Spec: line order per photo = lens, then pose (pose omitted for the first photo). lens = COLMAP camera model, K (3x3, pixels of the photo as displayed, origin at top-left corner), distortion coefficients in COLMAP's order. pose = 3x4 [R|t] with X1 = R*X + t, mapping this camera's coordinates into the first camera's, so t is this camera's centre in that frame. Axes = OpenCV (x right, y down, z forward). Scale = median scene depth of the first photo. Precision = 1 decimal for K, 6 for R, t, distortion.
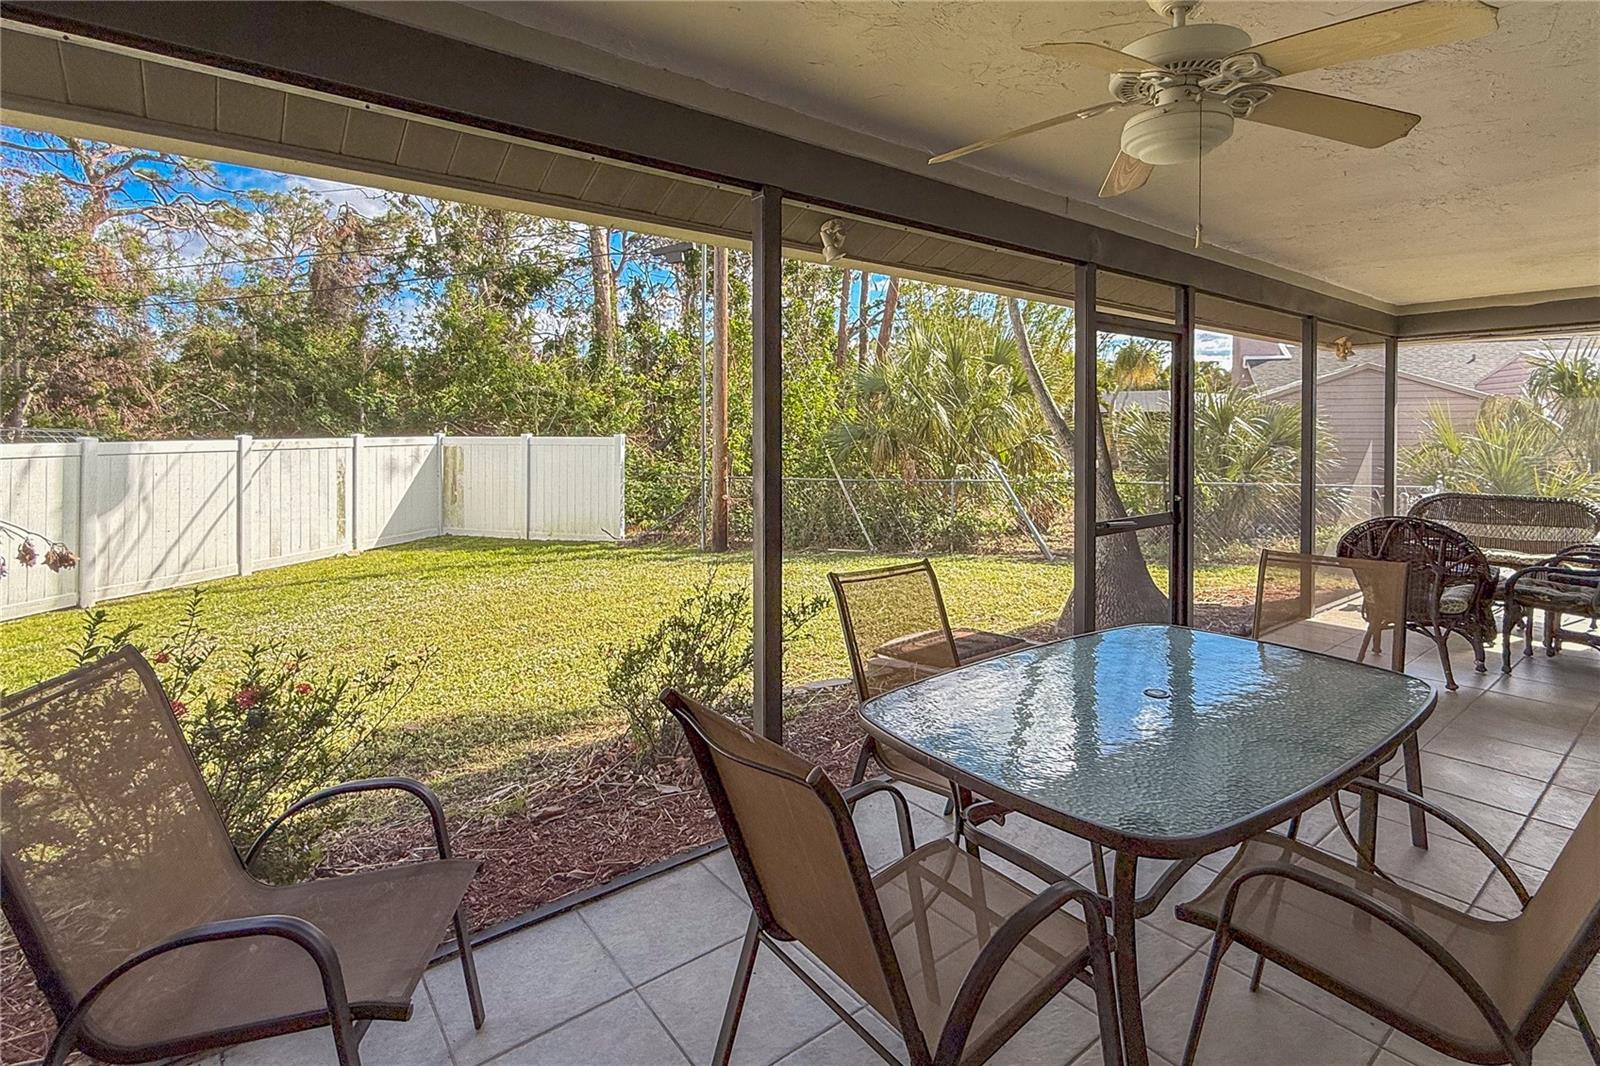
lens RADIAL K [[751.5, 0, 800.0], [0, 751.5, 533.0], [0, 0, 1]] dist [-0.000016, -0.000557]
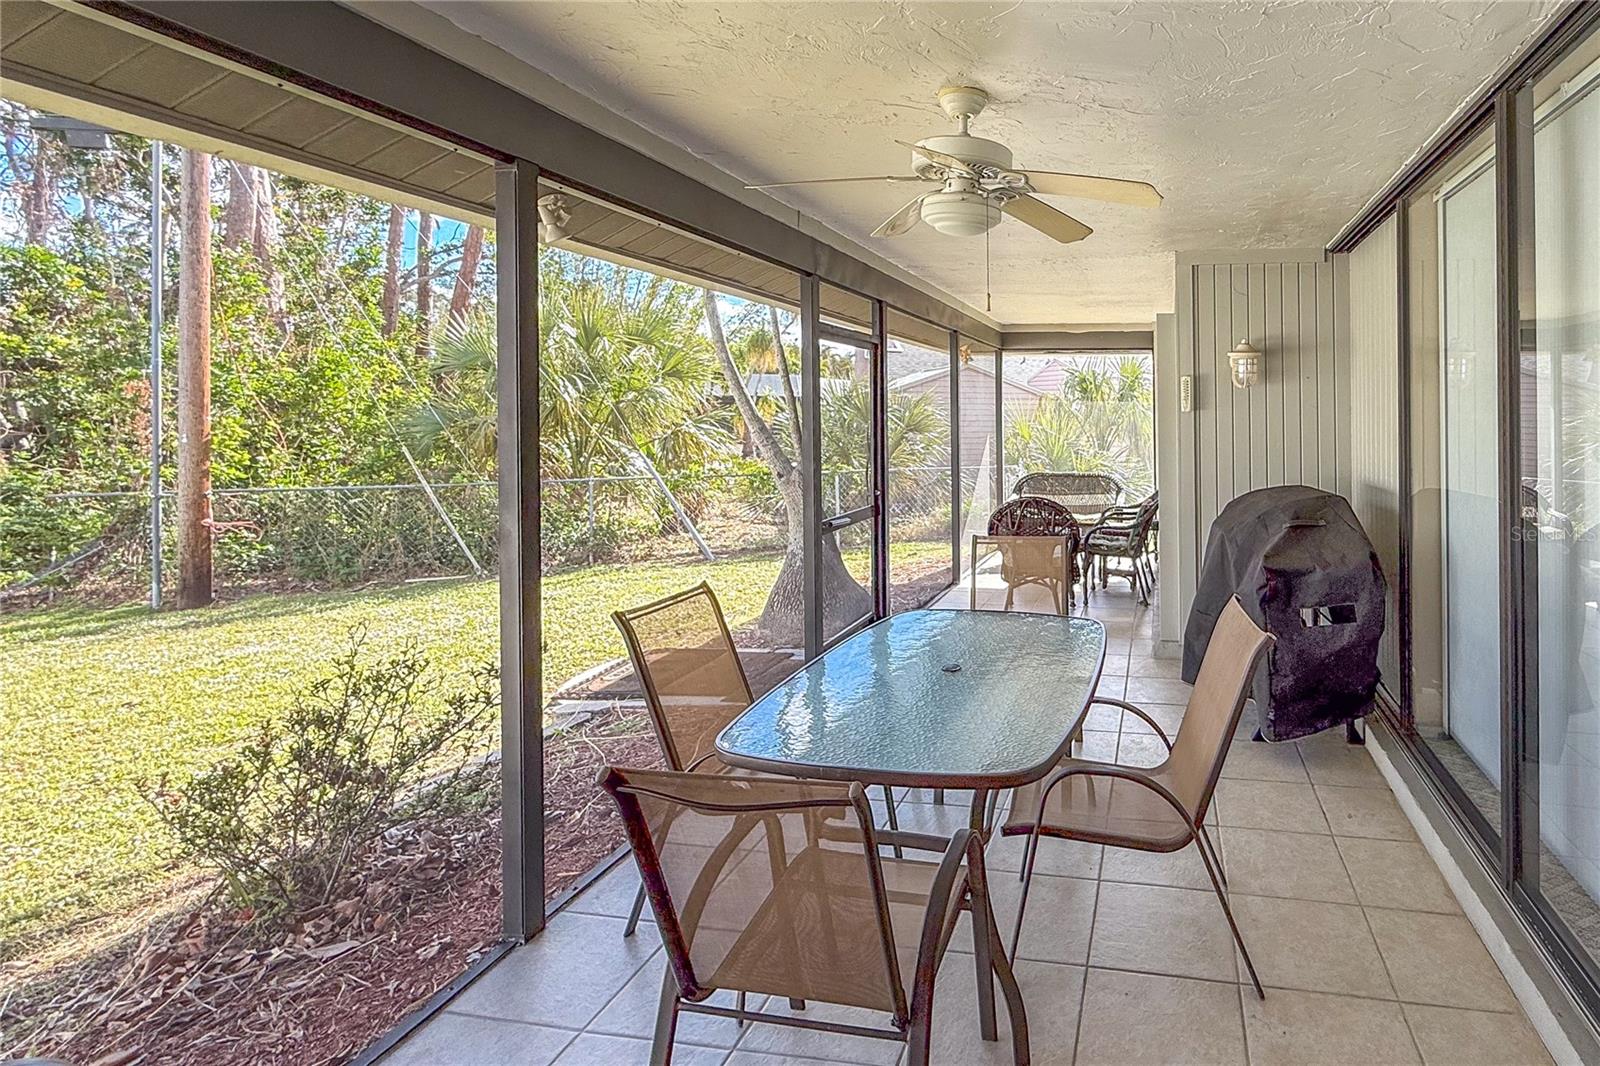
lens RADIAL K [[1166.5, 0, 800.1], [0, 1166.5, 526.3], [0, 0, 1]] dist [-0.004804, -0.003452]
pose [[0.709941, -0.108427, 0.695864, -0.737437], [0.082465, 0.994079, 0.070760, -0.123544], [-0.699416, 0.007149, 0.714679, -0.121476]]
